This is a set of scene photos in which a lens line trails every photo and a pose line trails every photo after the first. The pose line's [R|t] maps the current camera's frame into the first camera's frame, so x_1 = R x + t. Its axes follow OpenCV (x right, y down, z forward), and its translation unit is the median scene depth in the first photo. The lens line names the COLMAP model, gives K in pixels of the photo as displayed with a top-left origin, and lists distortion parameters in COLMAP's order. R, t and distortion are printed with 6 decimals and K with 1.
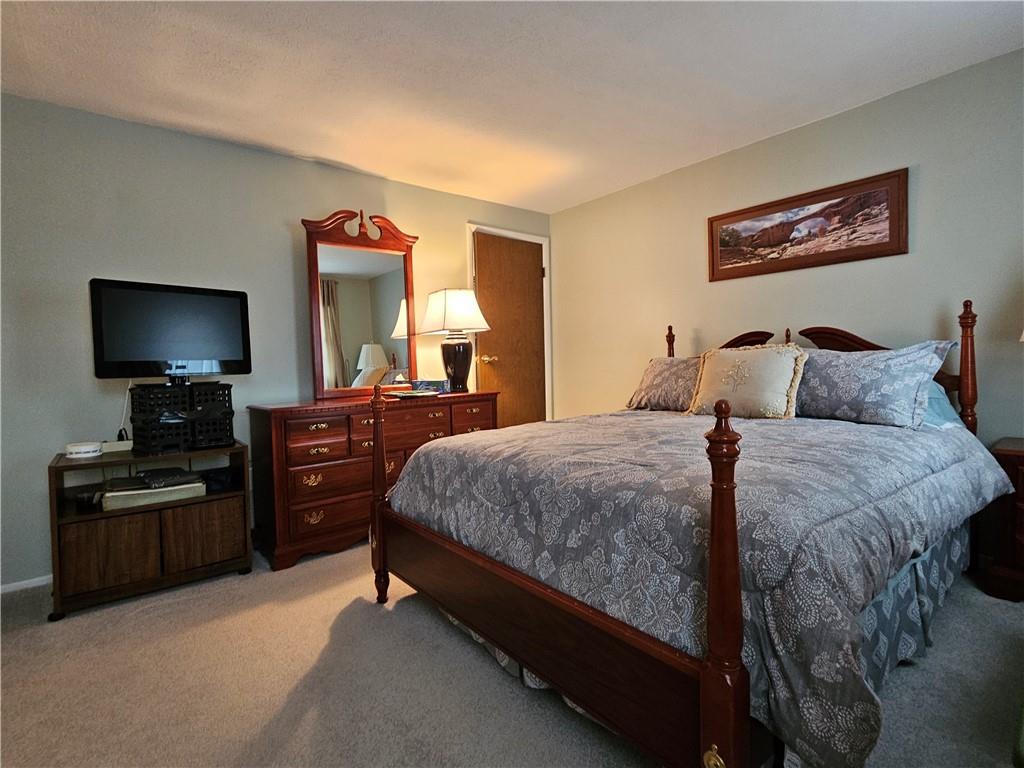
lens RADIAL K [[494.6, 0, 512.8], [0, 494.6, 383.0], [0, 0, 1]] dist [-0.002696, -0.001166]
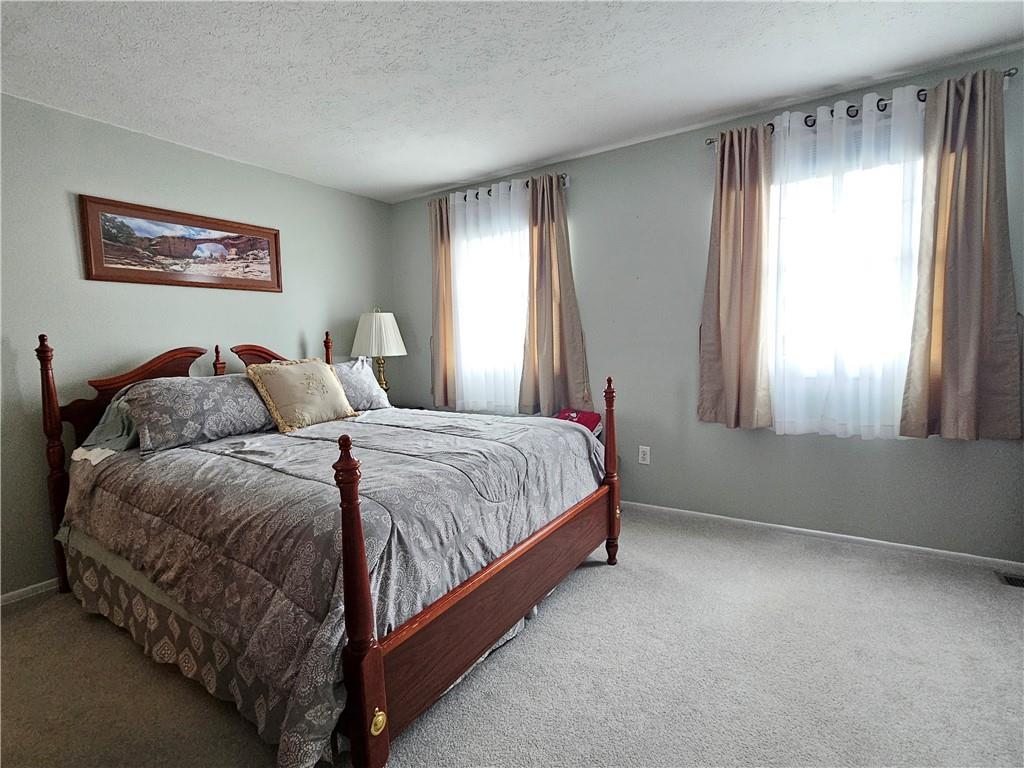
lens RADIAL K [[494.6, 0, 515.3], [0, 494.6, 383.3], [0, 0, 1]] dist [-0.002696, -0.001166]
pose [[-0.315358, -0.044594, 0.947924, -0.615538], [0.089070, 0.993095, 0.076352, -0.053243], [-0.944783, 0.108510, -0.309209, 0.729637]]
